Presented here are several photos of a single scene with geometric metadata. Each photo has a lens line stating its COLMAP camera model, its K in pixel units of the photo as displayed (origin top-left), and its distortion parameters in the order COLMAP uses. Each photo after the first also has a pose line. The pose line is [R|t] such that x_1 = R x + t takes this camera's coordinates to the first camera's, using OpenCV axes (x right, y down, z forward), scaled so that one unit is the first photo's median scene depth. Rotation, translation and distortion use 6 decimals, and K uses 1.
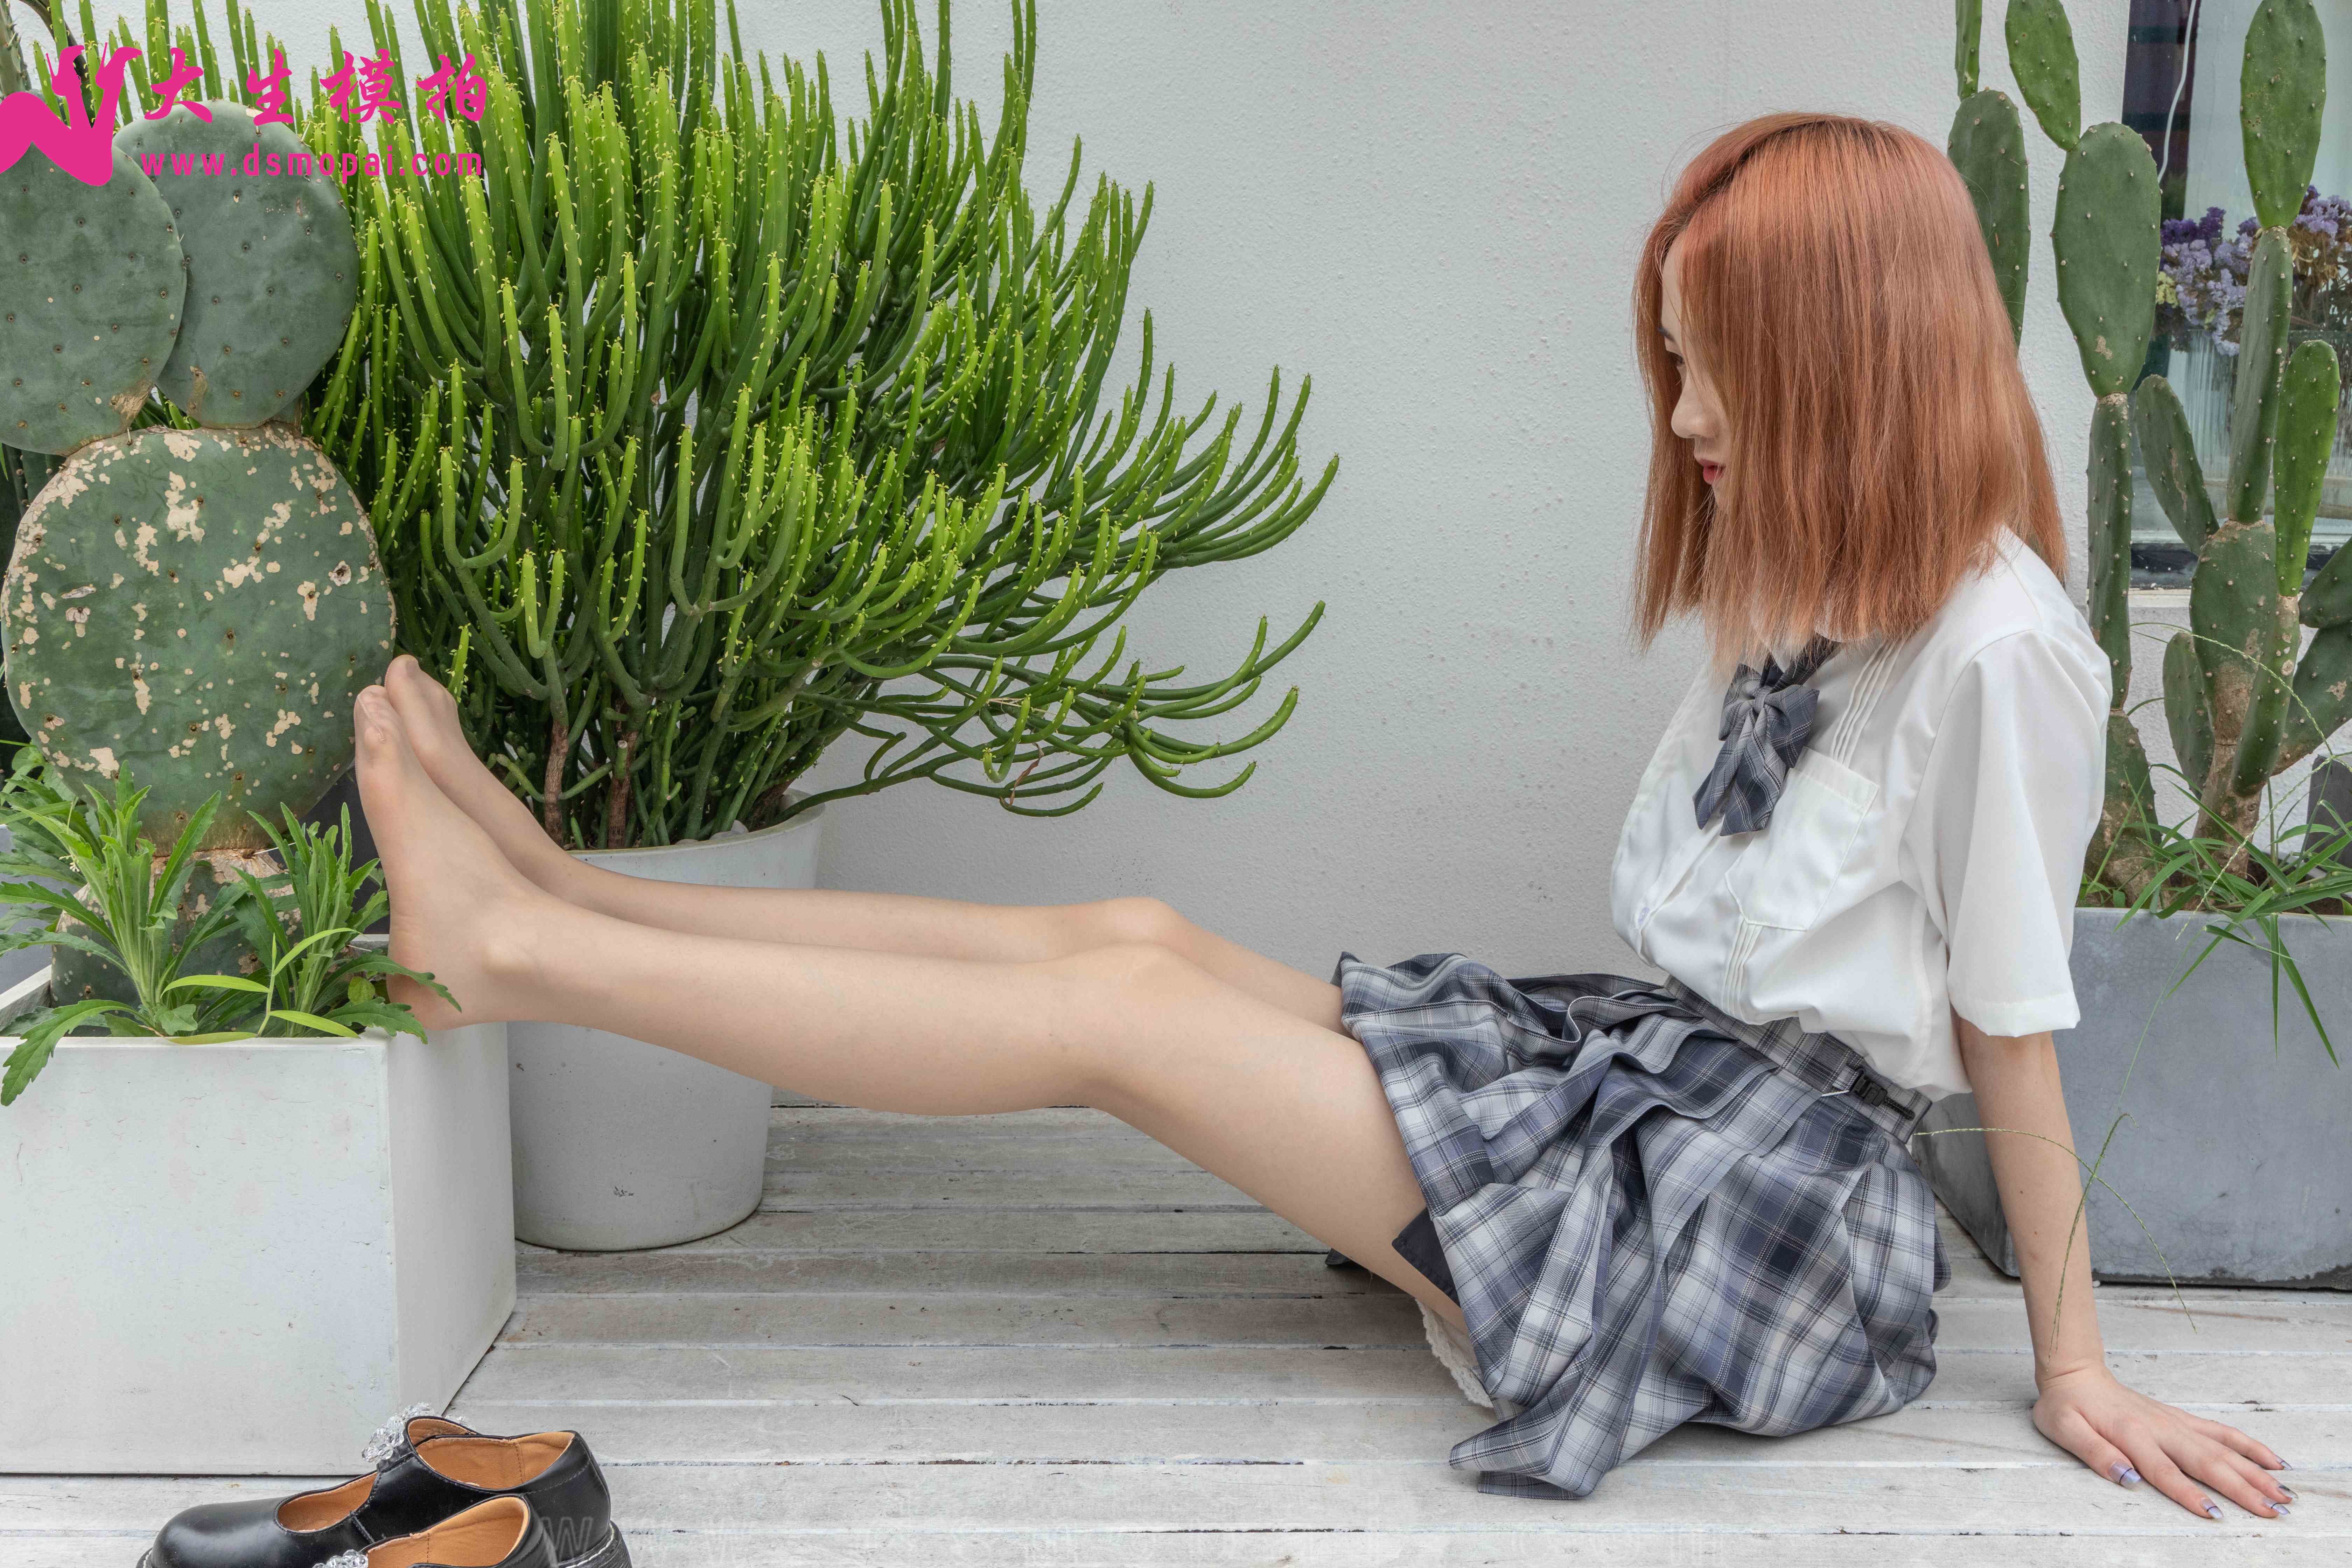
lens RADIAL K [[2705.5, 0, 1174.4], [0, 2705.5, 803.0], [0, 0, 1]] dist [0.012897, -0.009229]
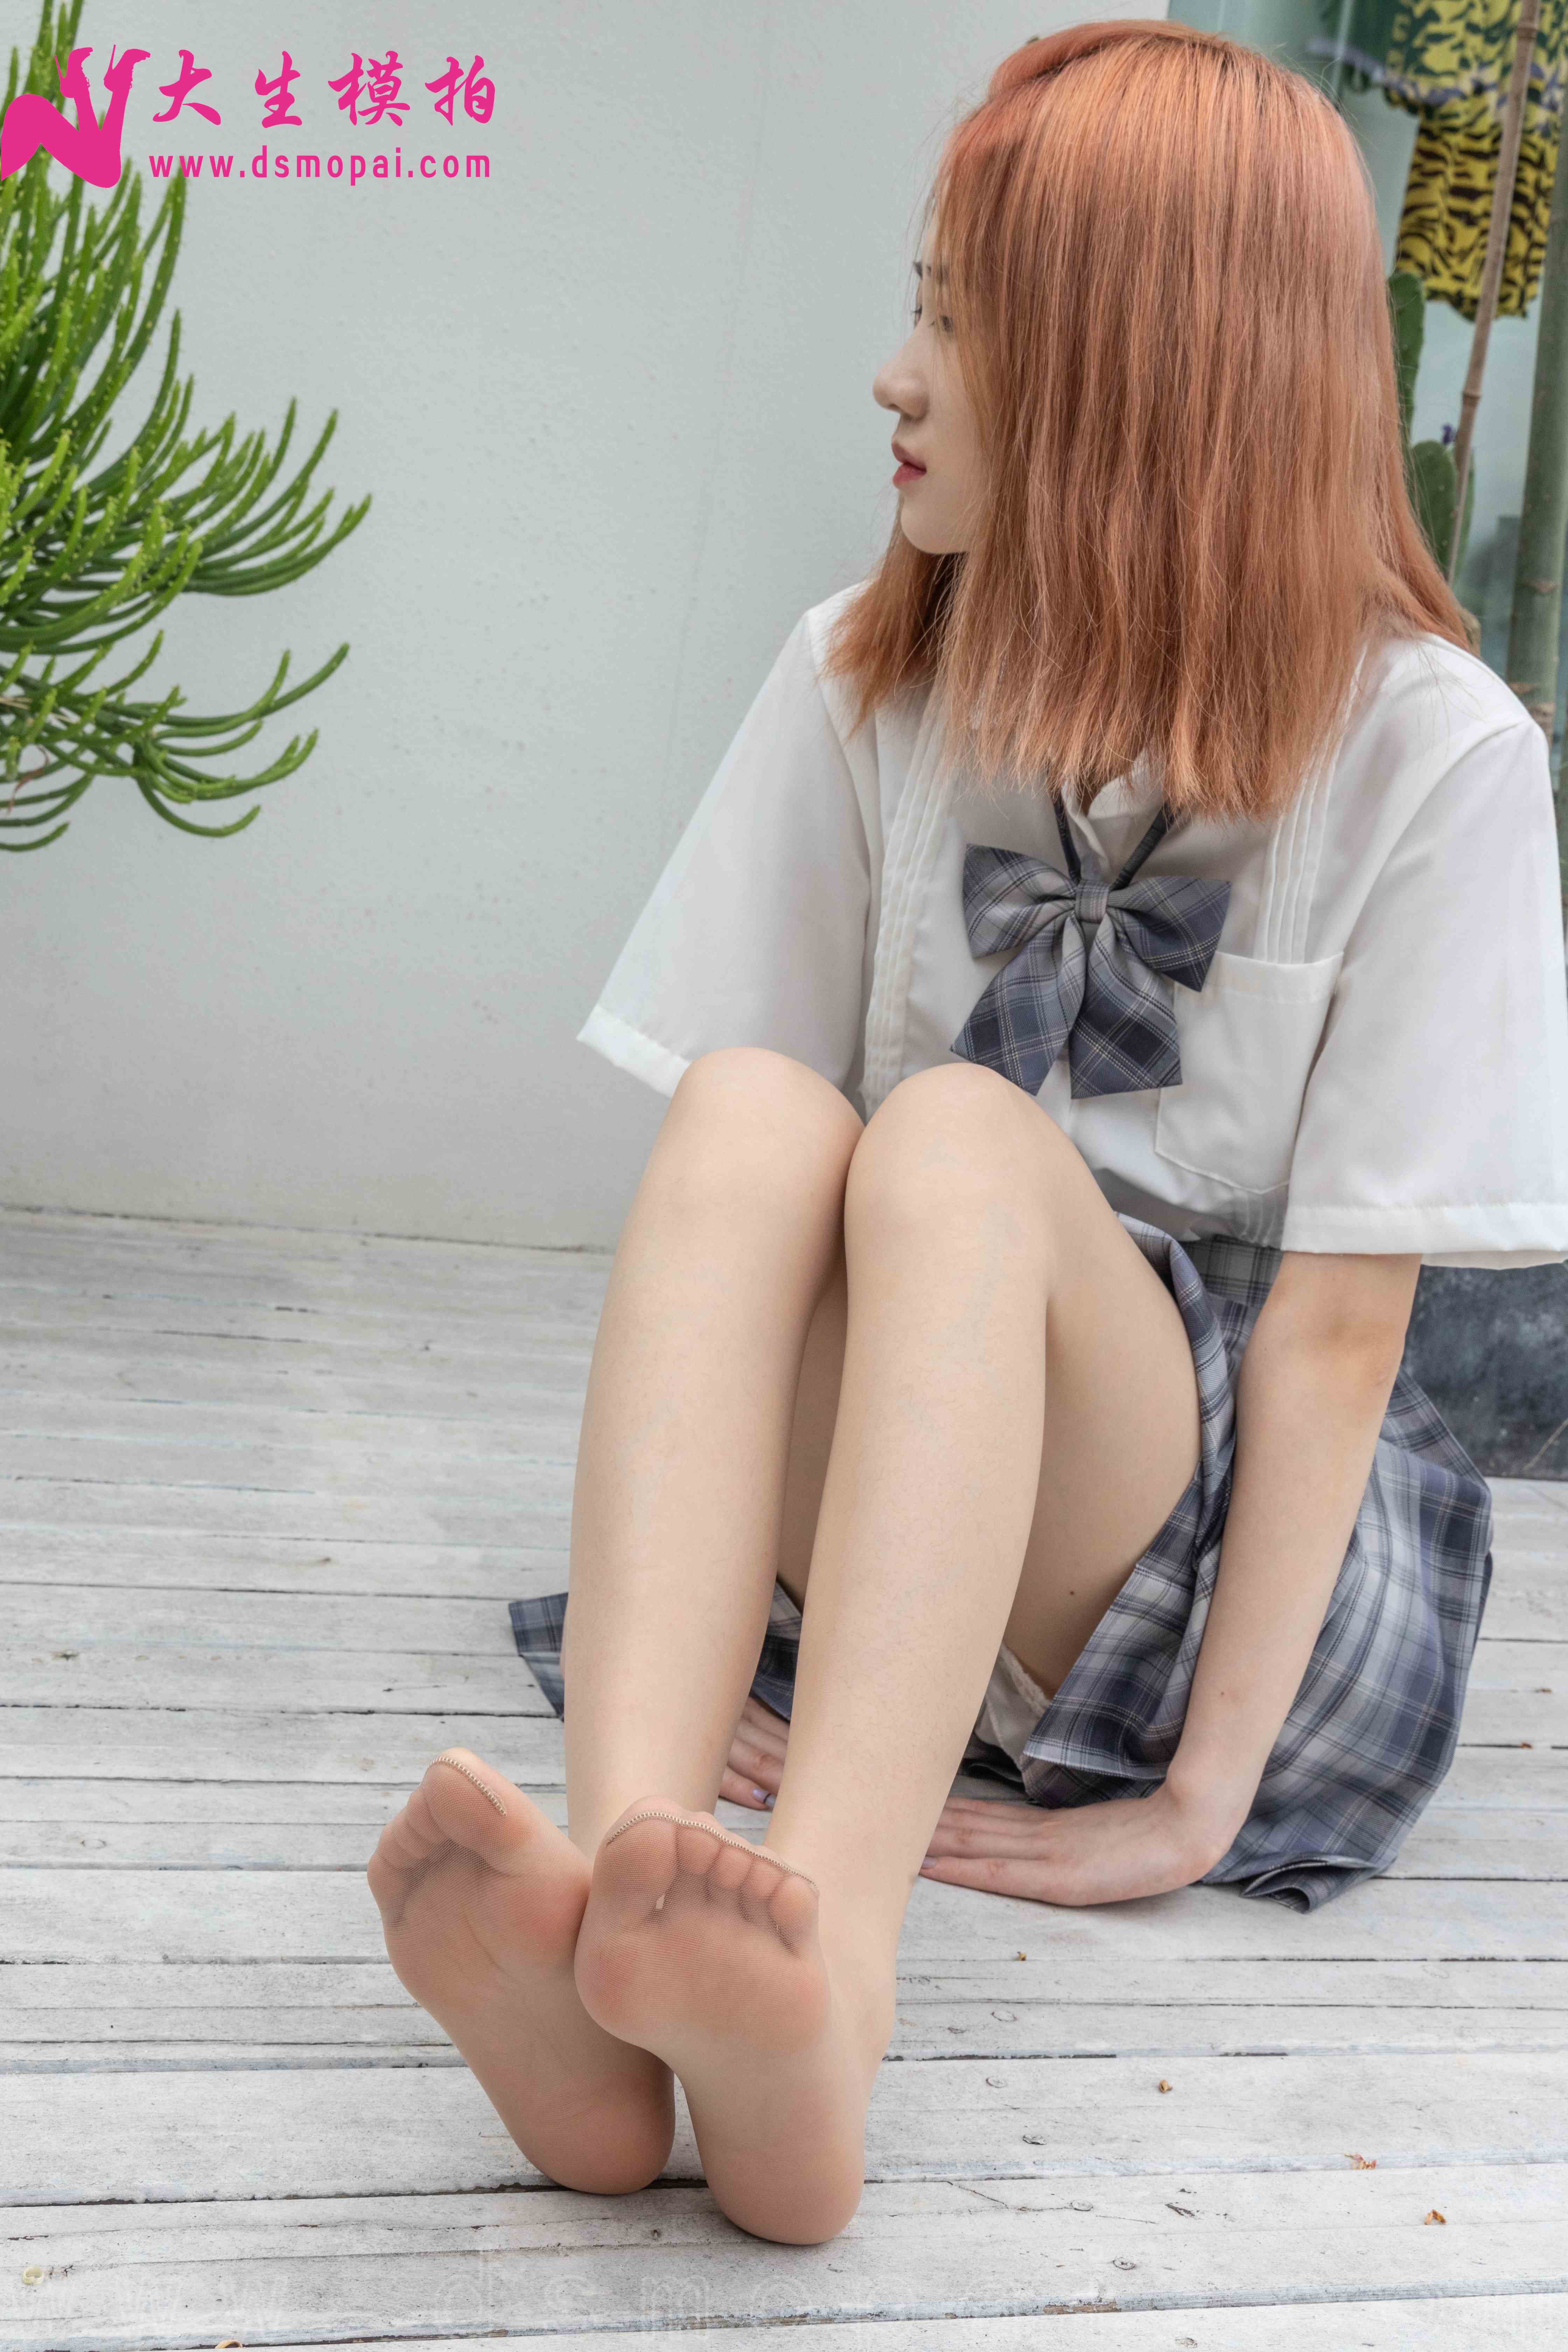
lens RADIAL K [[3331.5, 0, 784.0], [0, 3331.5, 1176.0], [0, 0, 1]] dist [0.031772, -0.034441]
pose [[0.944605, 0.078711, 0.318630, -0.159384], [-0.081193, 0.996683, -0.005508, 0.106191], [-0.318007, -0.020667, 0.947863, -0.162158]]
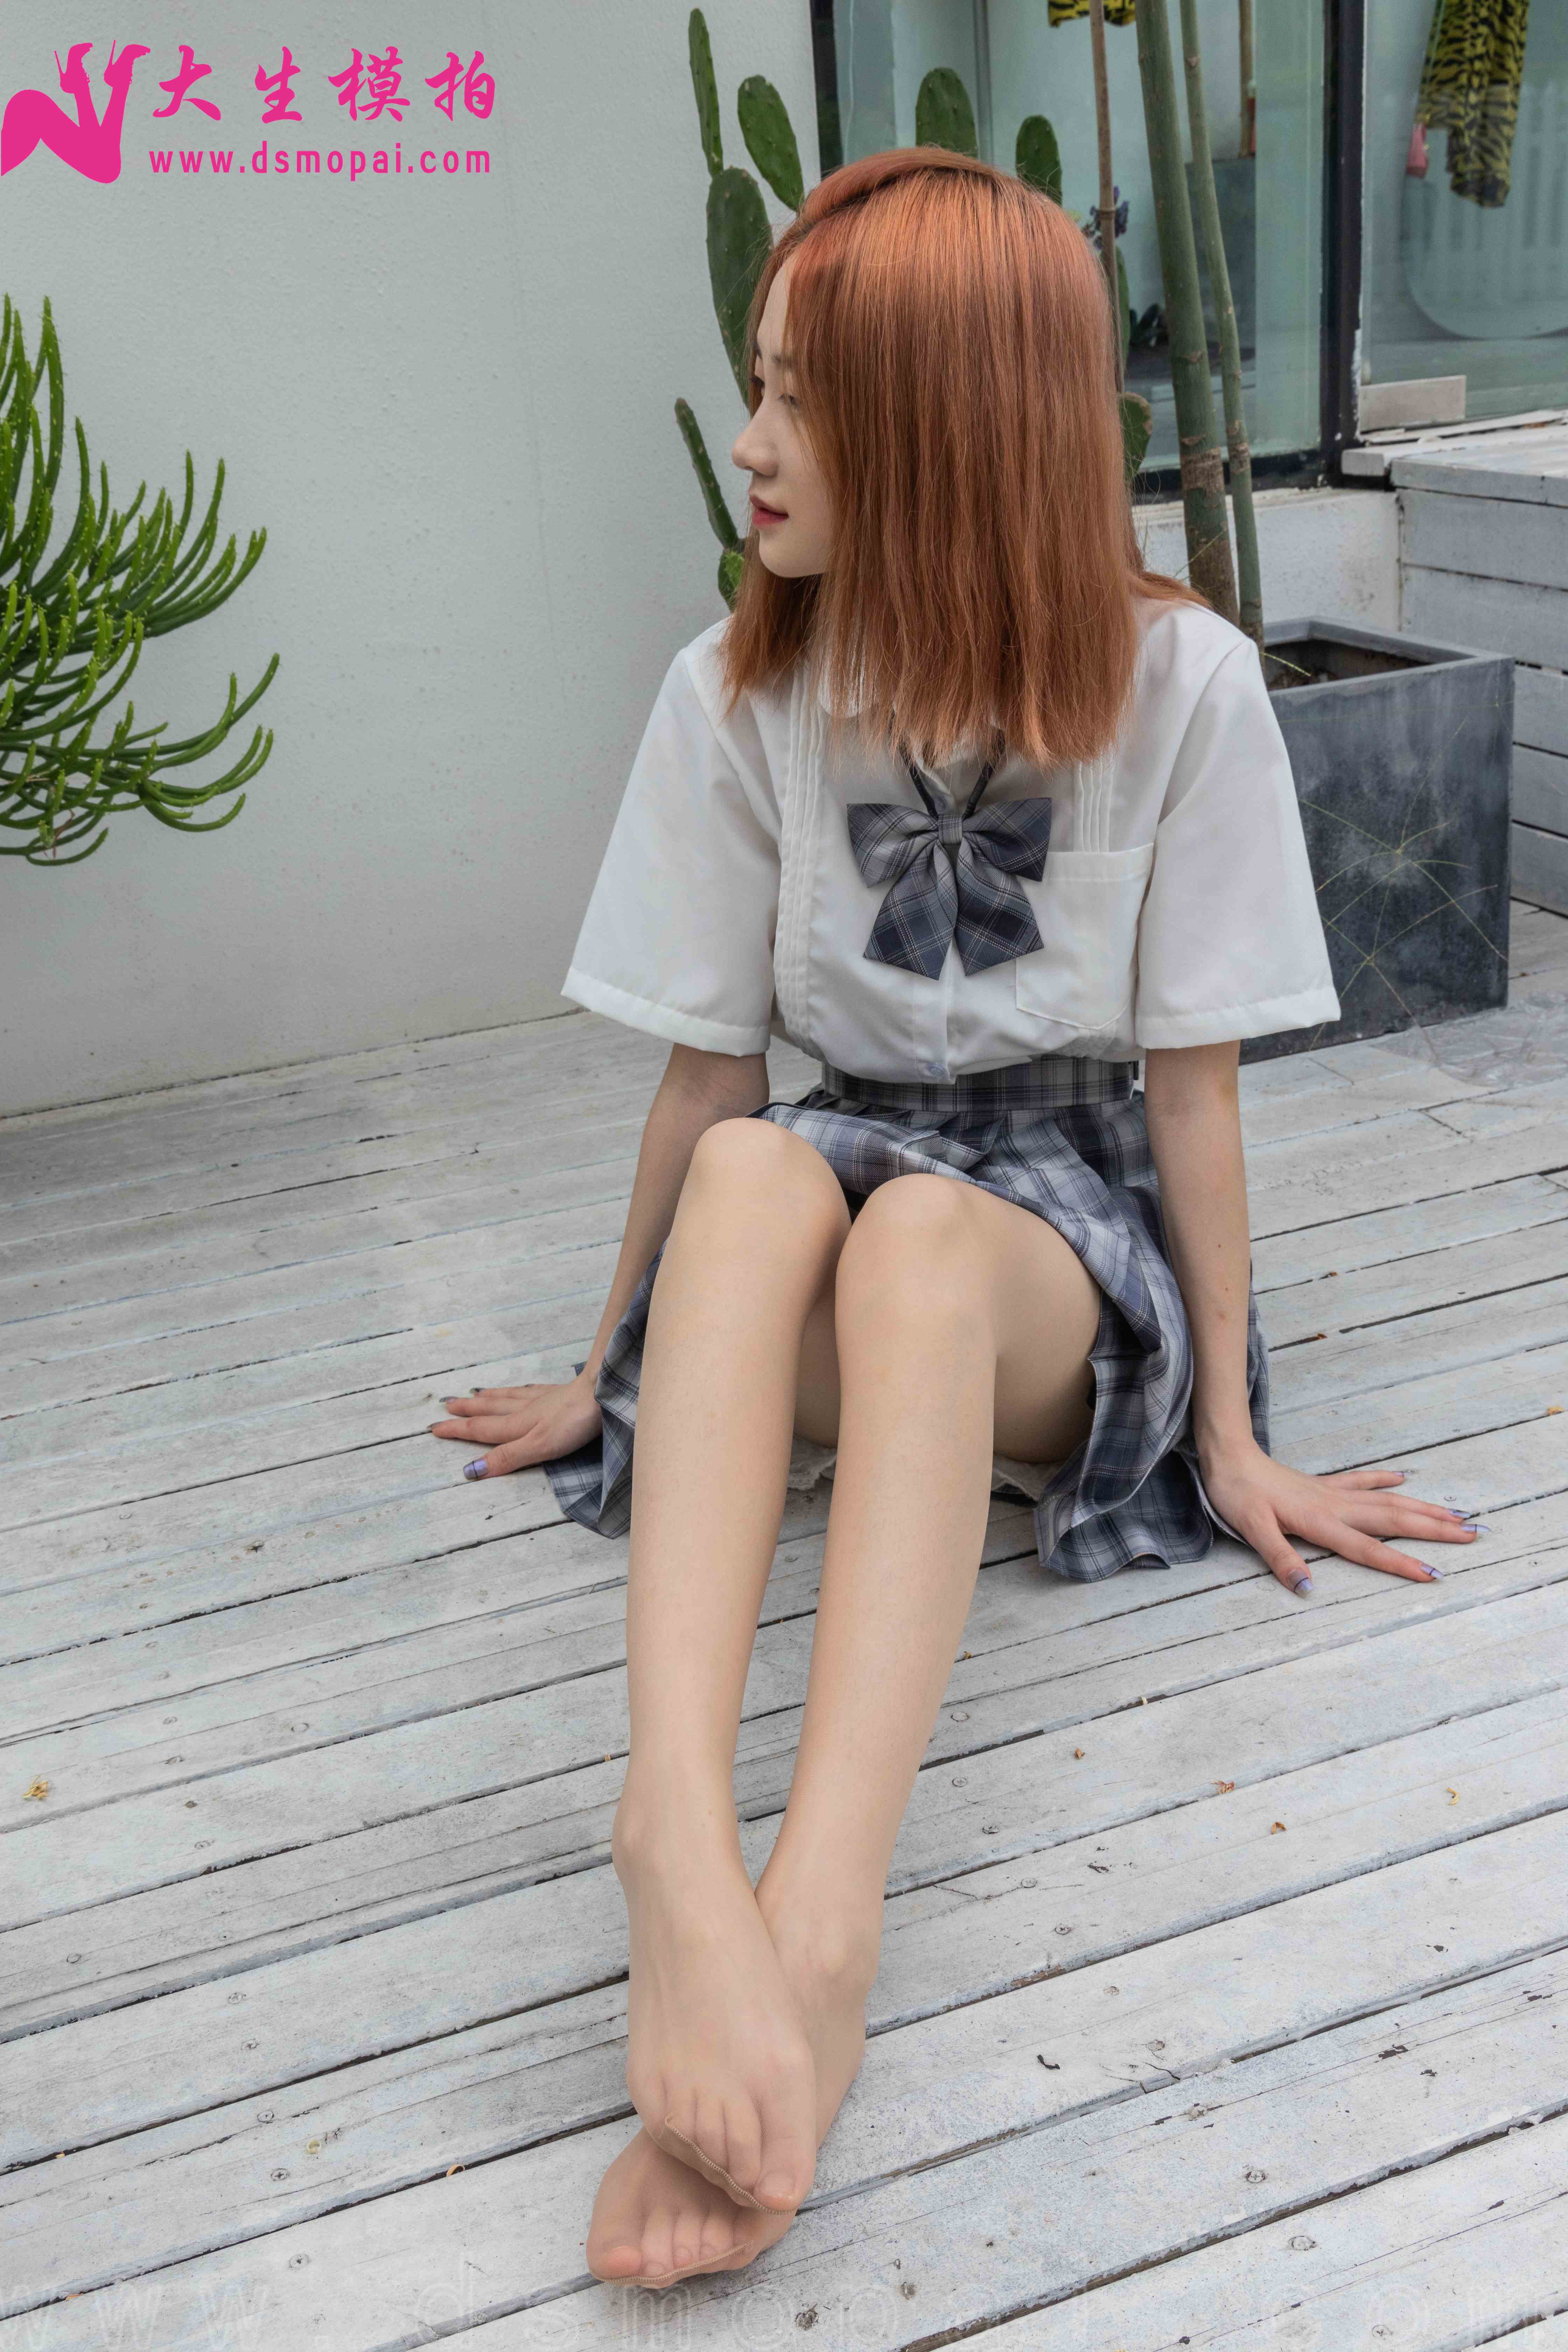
lens RADIAL K [[2541.9, 0, 774.5], [0, 2541.9, 1180.7], [0, 0, 1]] dist [0.022746, -0.007685]
pose [[0.937468, -0.197221, 0.286807, -0.110716], [0.143265, 0.969584, 0.198448, -0.039987], [-0.317222, -0.144949, 0.937209, -0.176574]]
